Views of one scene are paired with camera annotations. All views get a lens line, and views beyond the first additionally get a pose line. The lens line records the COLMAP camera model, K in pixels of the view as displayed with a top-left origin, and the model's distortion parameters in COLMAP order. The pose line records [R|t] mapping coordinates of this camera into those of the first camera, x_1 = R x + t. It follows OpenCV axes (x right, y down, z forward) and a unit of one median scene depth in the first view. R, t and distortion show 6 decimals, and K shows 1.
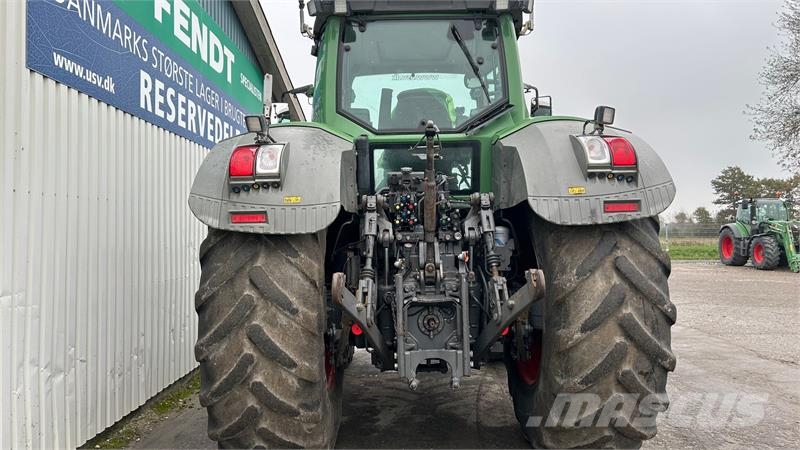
lens RADIAL K [[593.9, 0, 400.5], [0, 593.9, 225.6], [0, 0, 1]] dist [0.057056, -0.056395]
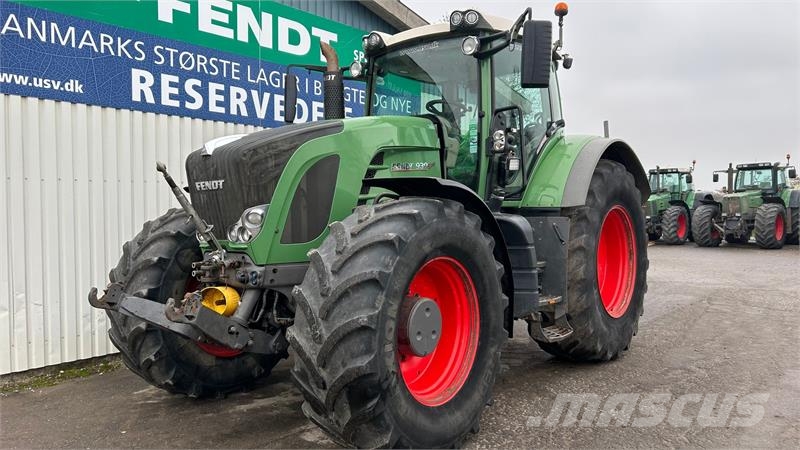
lens RADIAL K [[593.9, 0, 410.4], [0, 593.9, 231.9], [0, 0, 1]] dist [0.057056, -0.056395]
pose [[0.774457, 0.040814, -0.631309, 0.769240], [-0.003398, 0.998171, 0.060364, -0.011527], [0.632617, -0.044604, 0.773179, 0.425831]]
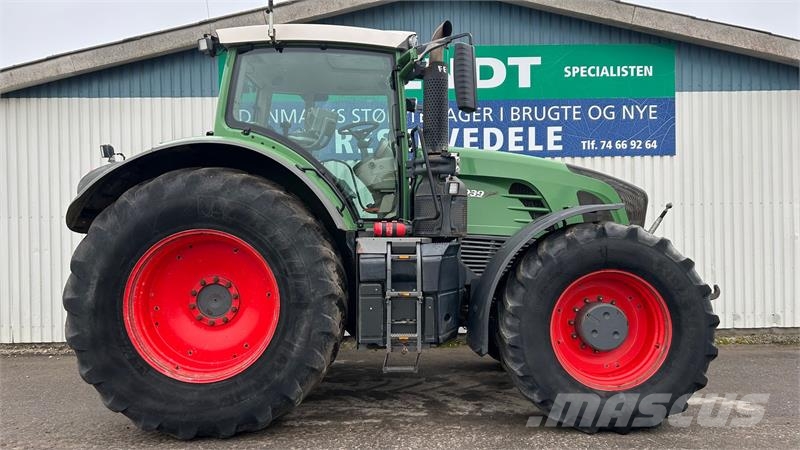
lens RADIAL K [[607.2, 0, 396.0], [0, 607.2, 228.1], [0, 0, 1]] dist [0.063188, -0.056562]
pose [[0.035461, 0.008718, -0.999333, 1.229362], [0.026171, 0.999611, 0.009649, -0.008103], [0.999028, -0.026496, 0.035219, 1.120855]]
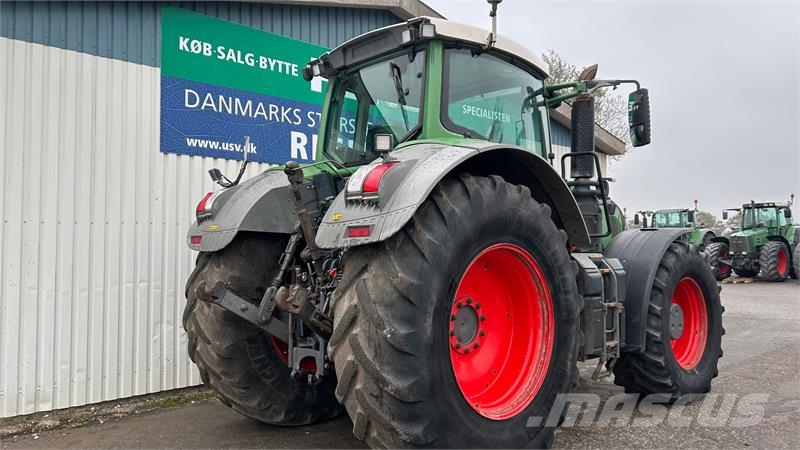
lens RADIAL K [[593.9, 0, 408.6], [0, 593.9, 226.6], [0, 0, 1]] dist [0.057056, -0.056395]
pose [[0.689903, -0.008982, -0.723846, 0.795906], [0.003815, 0.999954, -0.008772, -0.020904], [0.723892, 0.003290, 0.689906, 0.231952]]
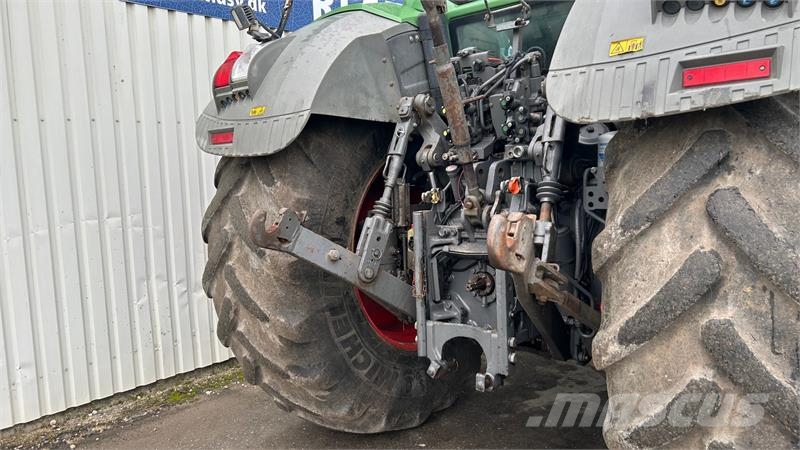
lens RADIAL K [[593.9, 0, 410.8], [0, 593.9, 223.4], [0, 0, 1]] dist [0.057056, -0.056395]
pose [[0.759264, 0.049435, -0.648902, 0.323834], [0.038103, 0.992023, 0.120157, 0.010431], [0.649666, -0.115956, 0.751324, 0.354053]]
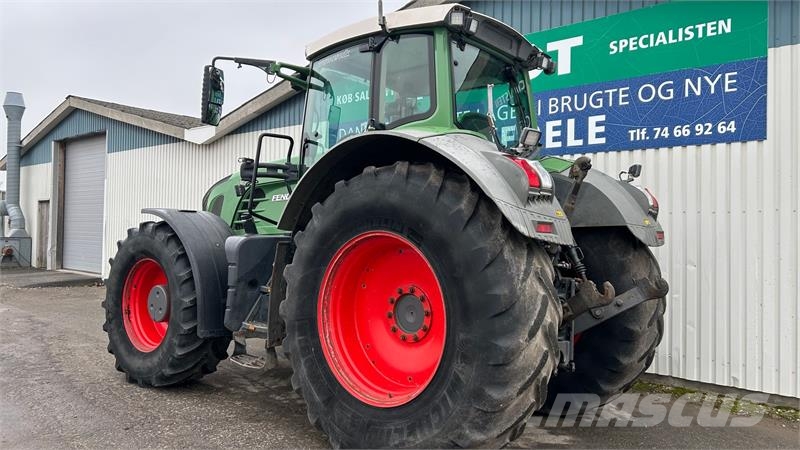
lens RADIAL K [[593.9, 0, 413.1], [0, 593.9, 219.7], [0, 0, 1]] dist [0.057056, -0.056395]
pose [[-0.647344, -0.028406, -0.761668, 0.865888], [-0.011687, 0.999558, -0.027345, 0.019721], [0.762108, -0.008800, -0.647390, 2.188620]]
